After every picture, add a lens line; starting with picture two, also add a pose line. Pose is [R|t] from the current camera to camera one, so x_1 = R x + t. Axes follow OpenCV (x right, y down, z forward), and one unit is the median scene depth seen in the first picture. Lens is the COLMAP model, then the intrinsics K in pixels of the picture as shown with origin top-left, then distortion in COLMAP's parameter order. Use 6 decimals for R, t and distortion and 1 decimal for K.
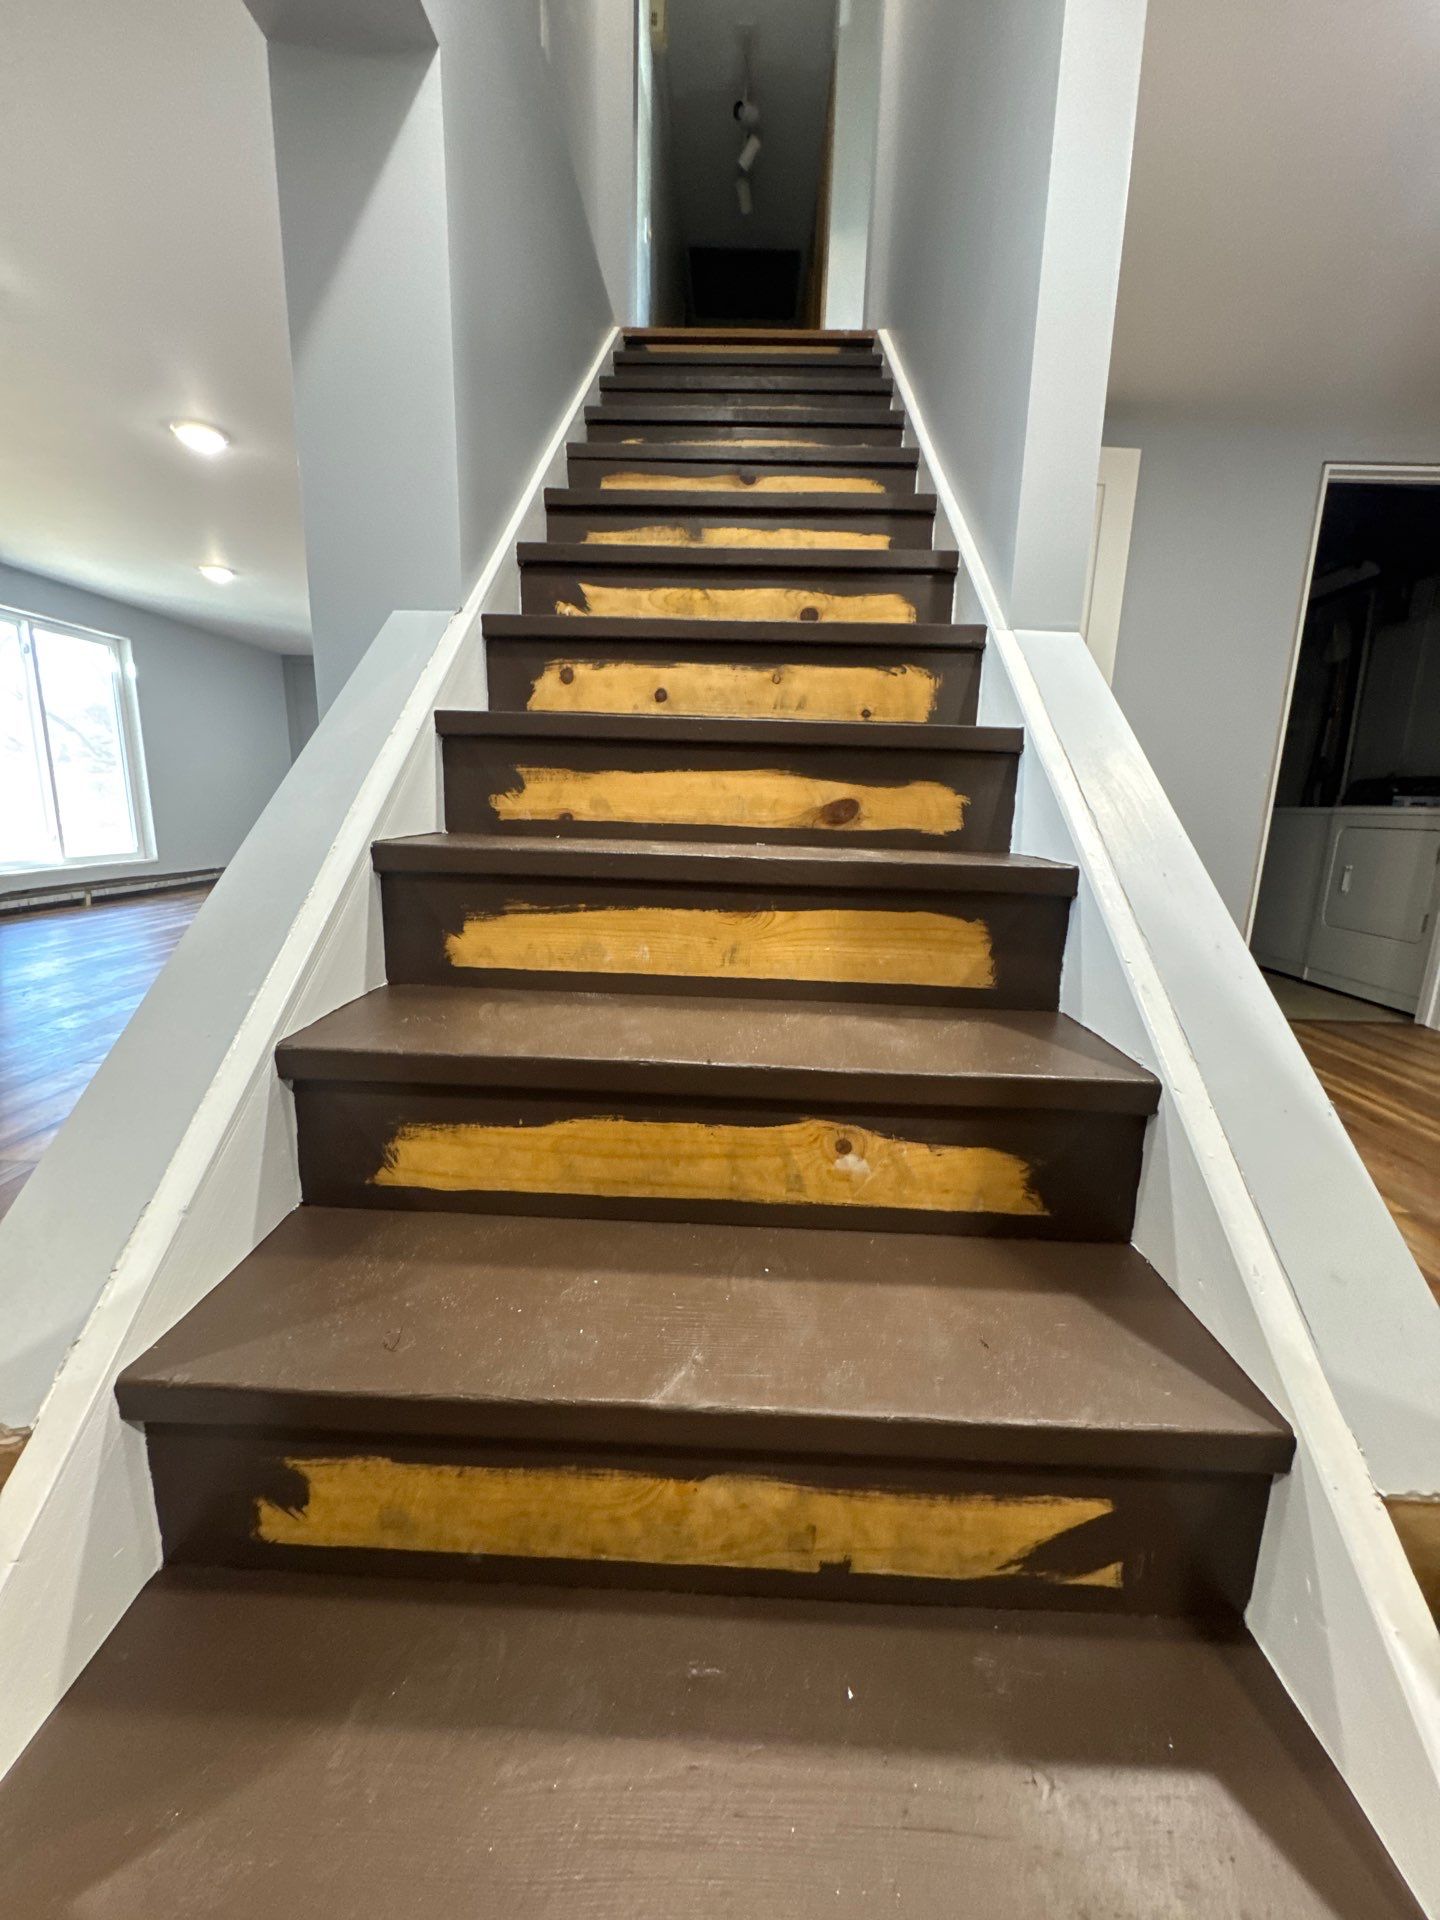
lens RADIAL K [[761.3, 0, 718.4], [0, 761.3, 963.0], [0, 0, 1]] dist [-0.004127, 0.000797]
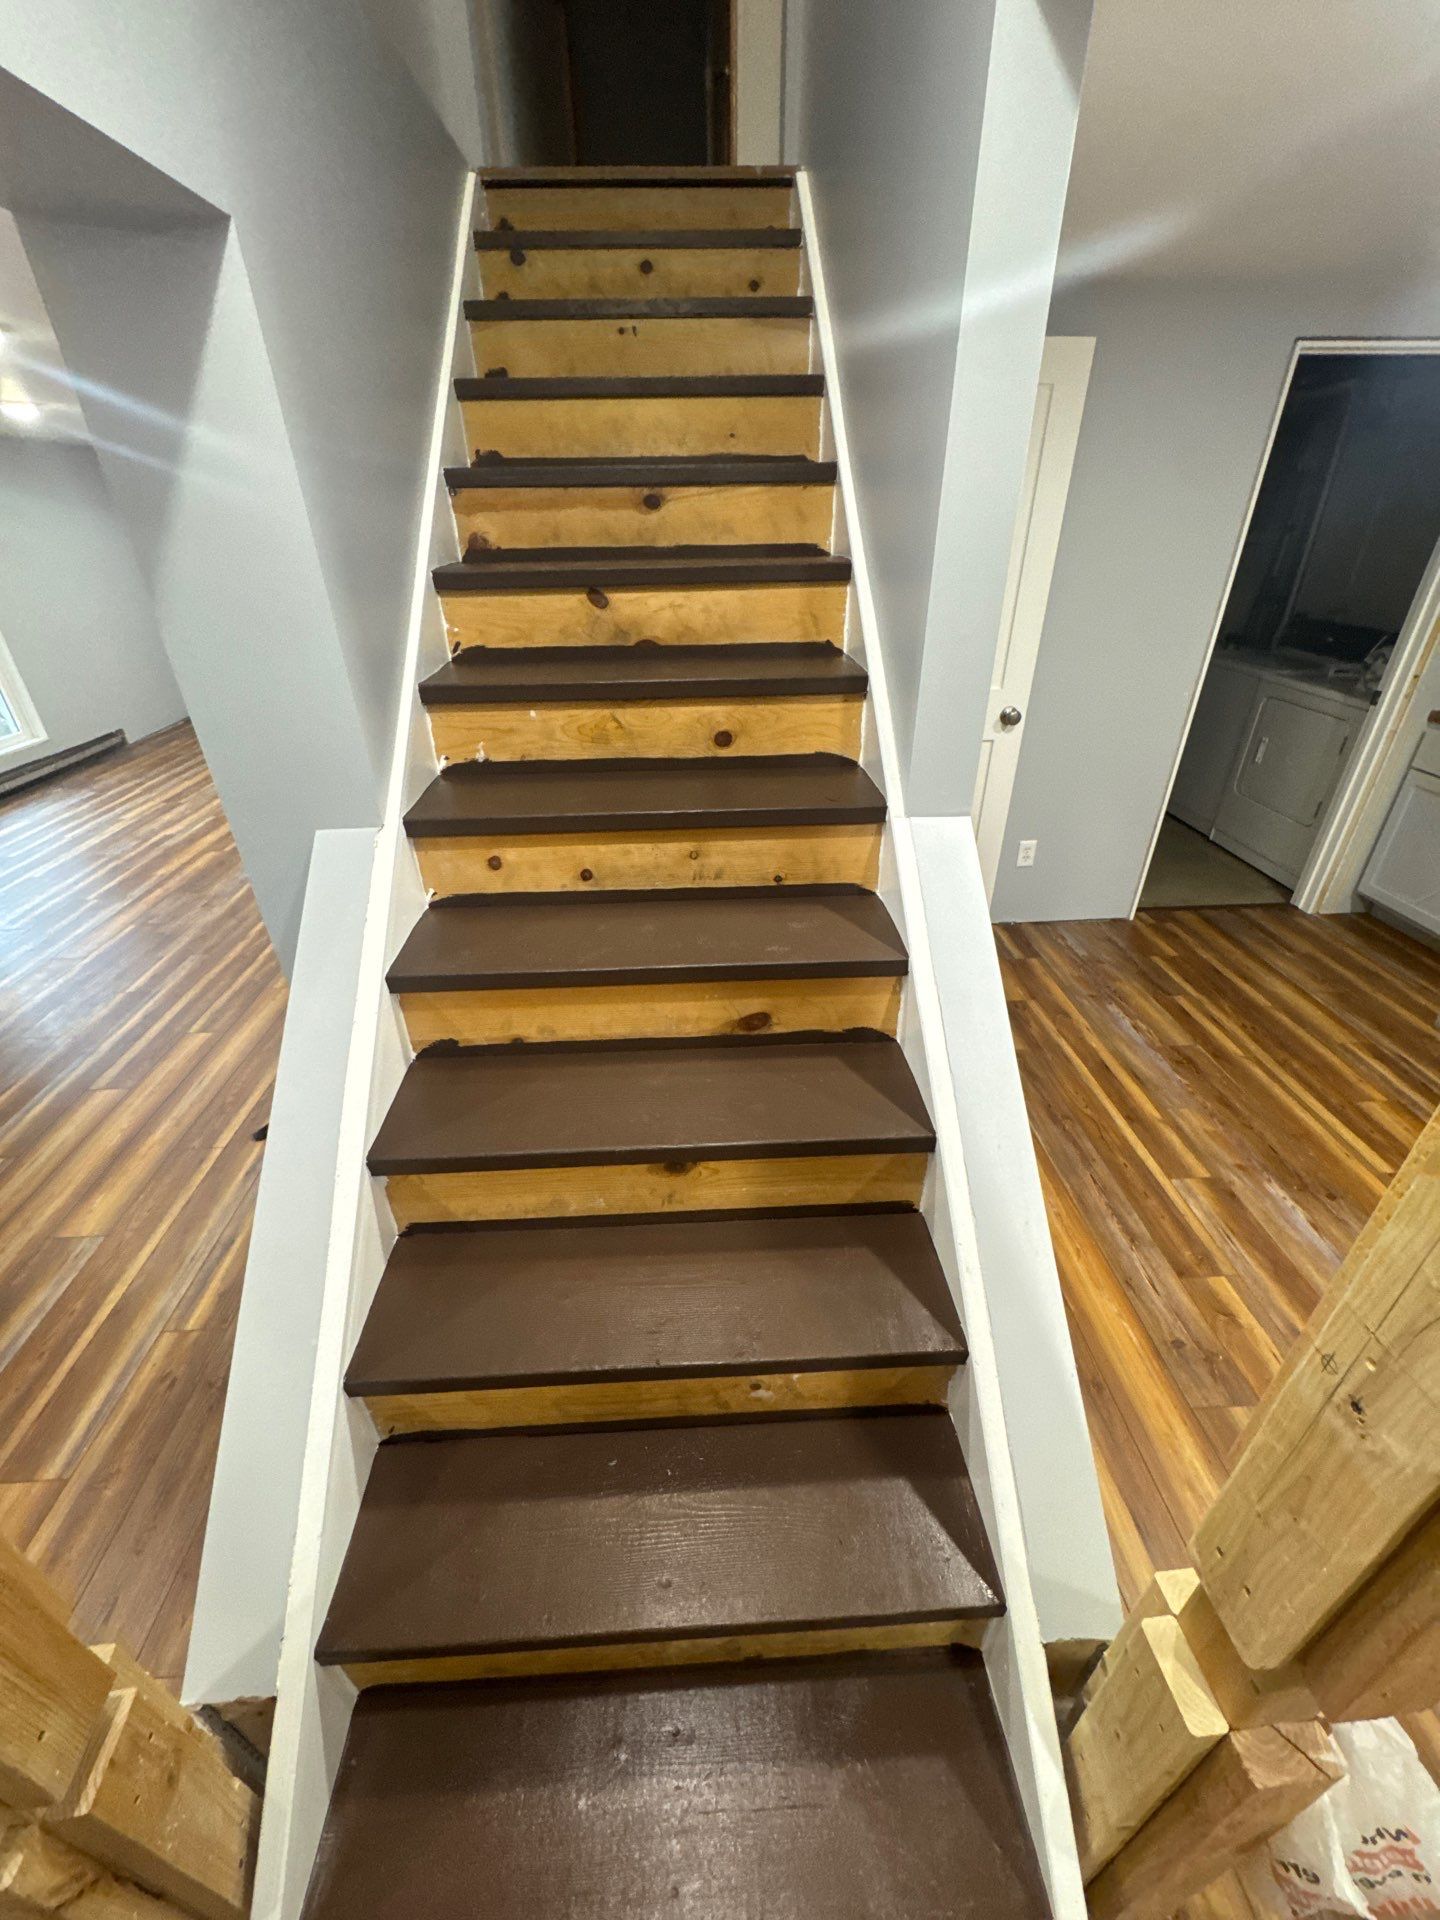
lens RADIAL K [[761.3, 0, 718.2], [0, 761.3, 960.7], [0, 0, 1]] dist [-0.004127, 0.000797]
pose [[0.996197, -0.073832, 0.046255, 0.058006], [0.055070, 0.945007, 0.322381, -0.666654], [-0.067513, -0.318608, 0.945479, -0.069196]]
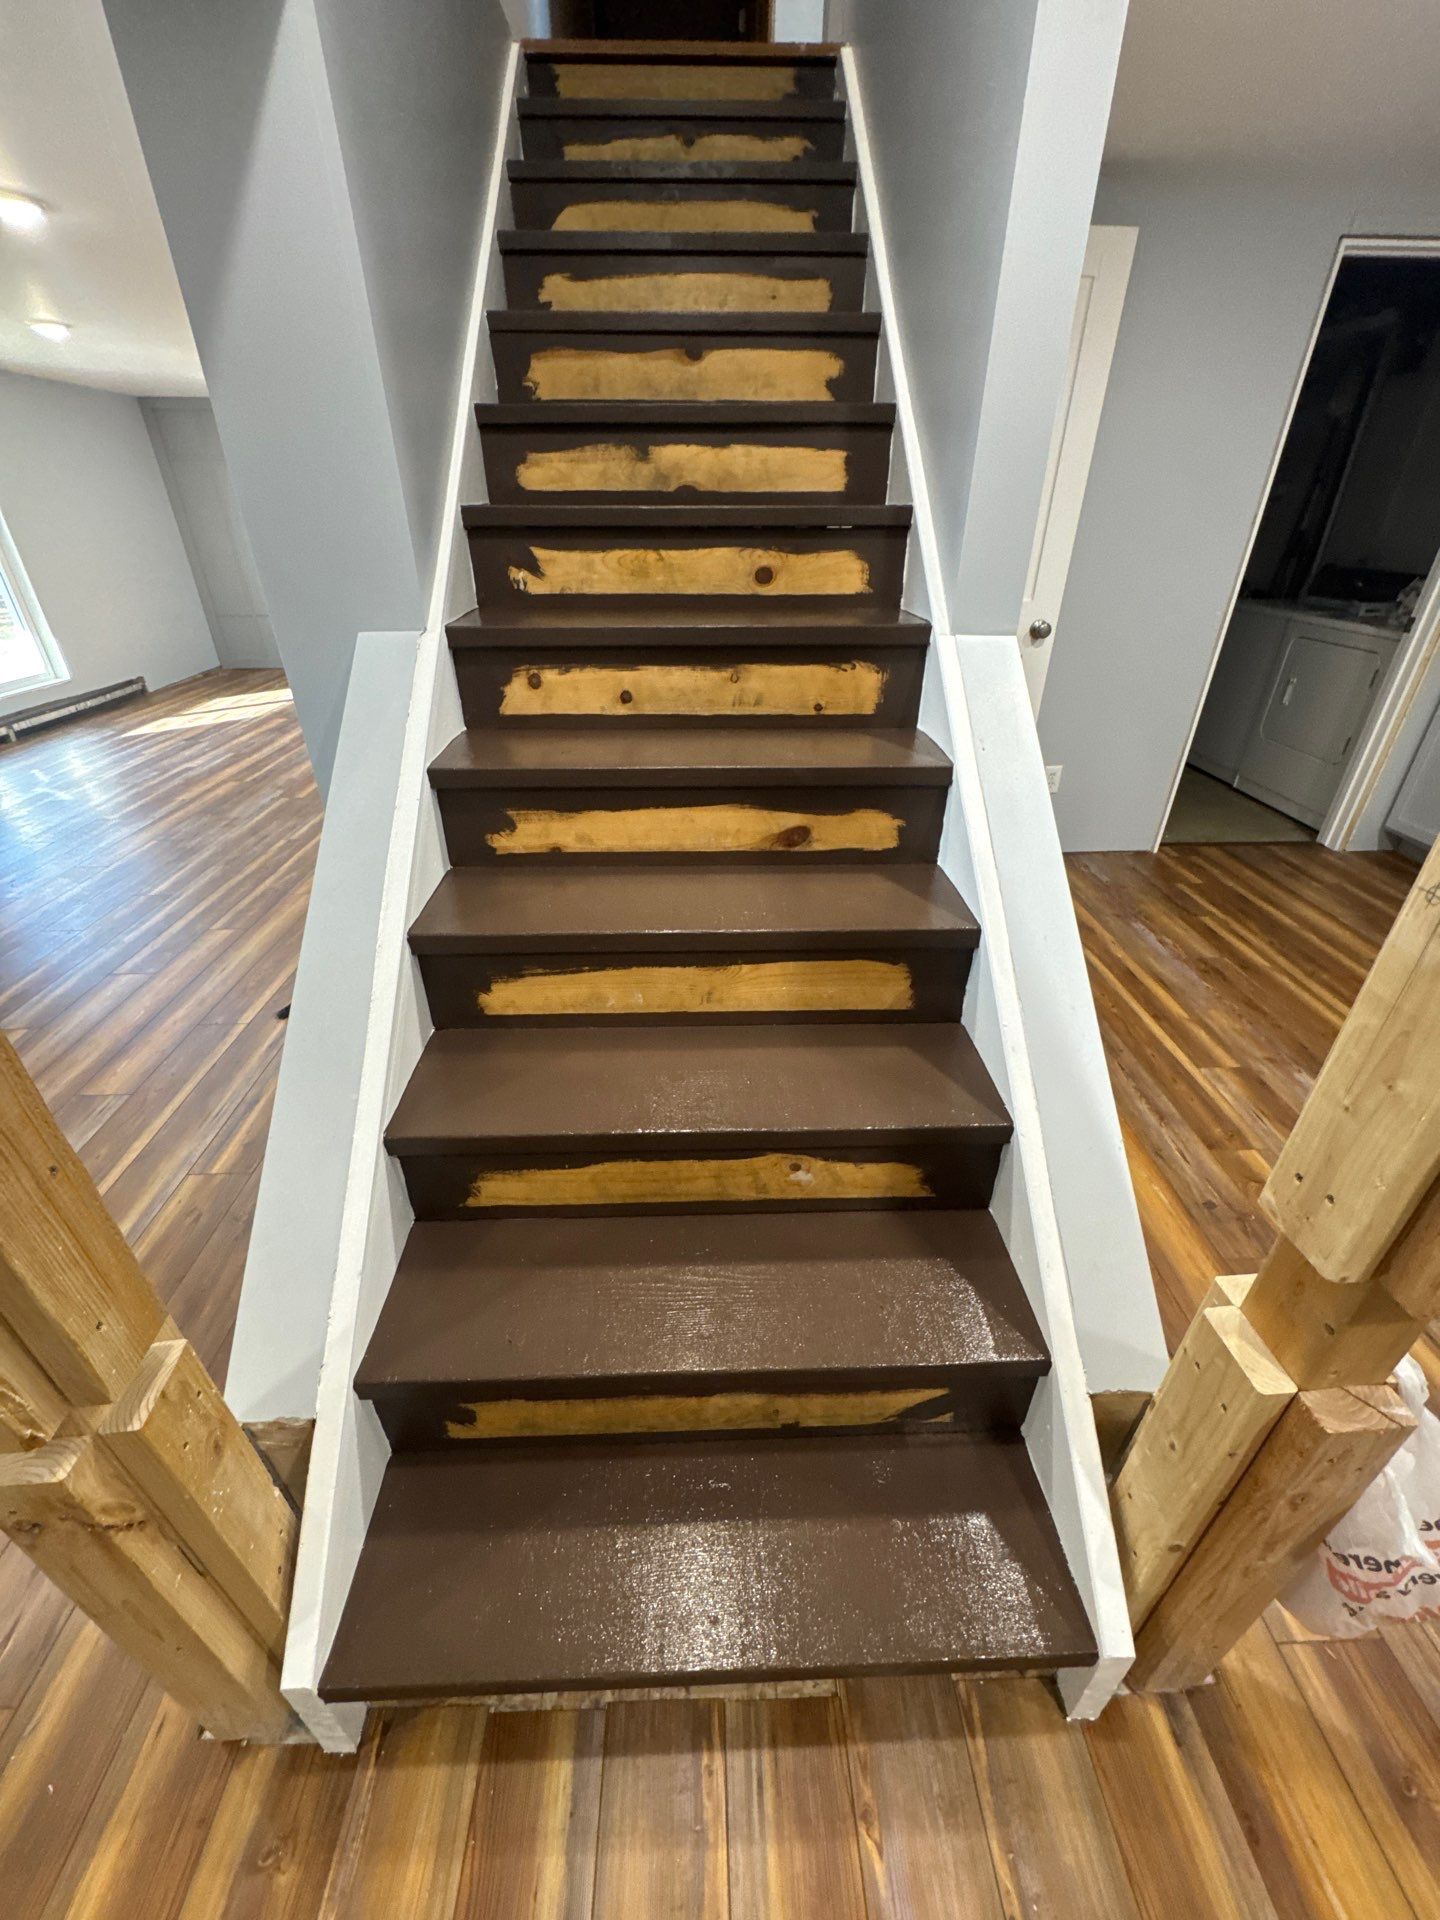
lens RADIAL K [[761.3, 0, 718.8], [0, 761.3, 961.5], [0, 0, 1]] dist [-0.004127, 0.000797]
pose [[0.997777, -0.054162, 0.038832, -0.009242], [0.038721, 0.945382, 0.323657, -0.398465], [-0.054241, -0.321434, 0.945377, -0.148408]]
